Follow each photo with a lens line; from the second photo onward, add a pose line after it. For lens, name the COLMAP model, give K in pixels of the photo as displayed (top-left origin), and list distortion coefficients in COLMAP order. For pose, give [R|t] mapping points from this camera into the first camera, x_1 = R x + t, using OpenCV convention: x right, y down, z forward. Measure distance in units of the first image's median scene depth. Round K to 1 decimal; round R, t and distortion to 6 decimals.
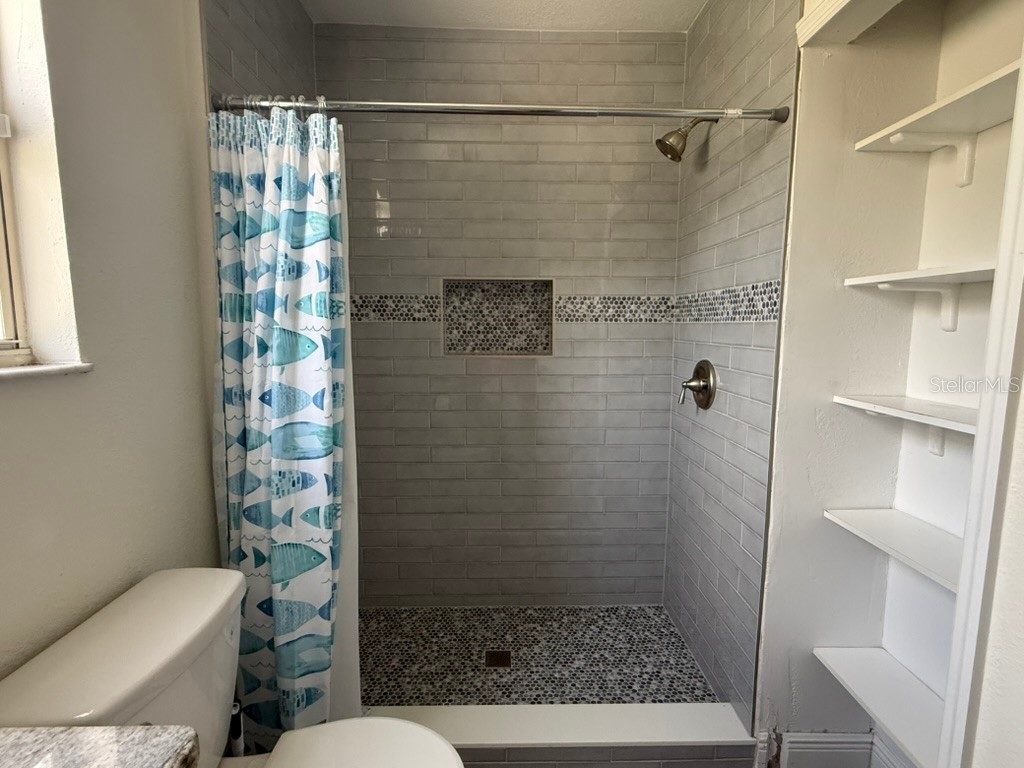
lens RADIAL K [[501.7, 0, 512.4], [0, 501.7, 381.7], [0, 0, 1]] dist [-0.004365, 0.001319]
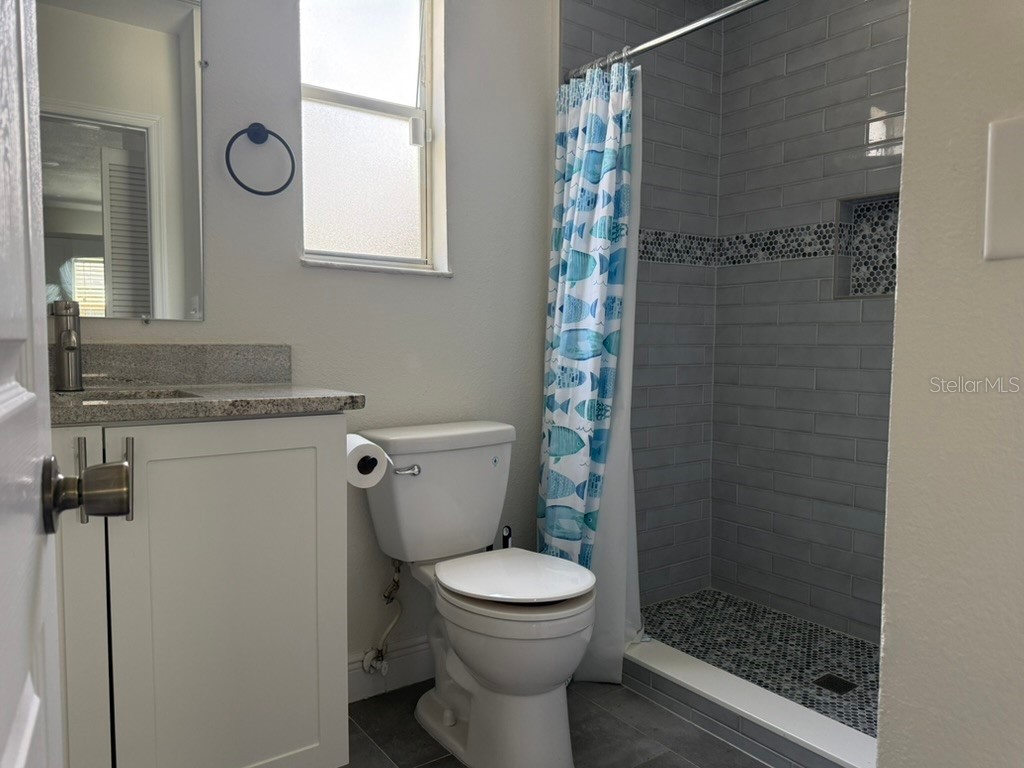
lens RADIAL K [[719.0, 0, 511.7], [0, 719.0, 389.6], [0, 0, 1]] dist [0.057935, -0.071244]
pose [[0.572855, 0.061100, -0.817376, 0.883421], [-0.095480, 0.995403, 0.007491, 0.227028], [0.814077, 0.073752, 0.576055, -0.110091]]
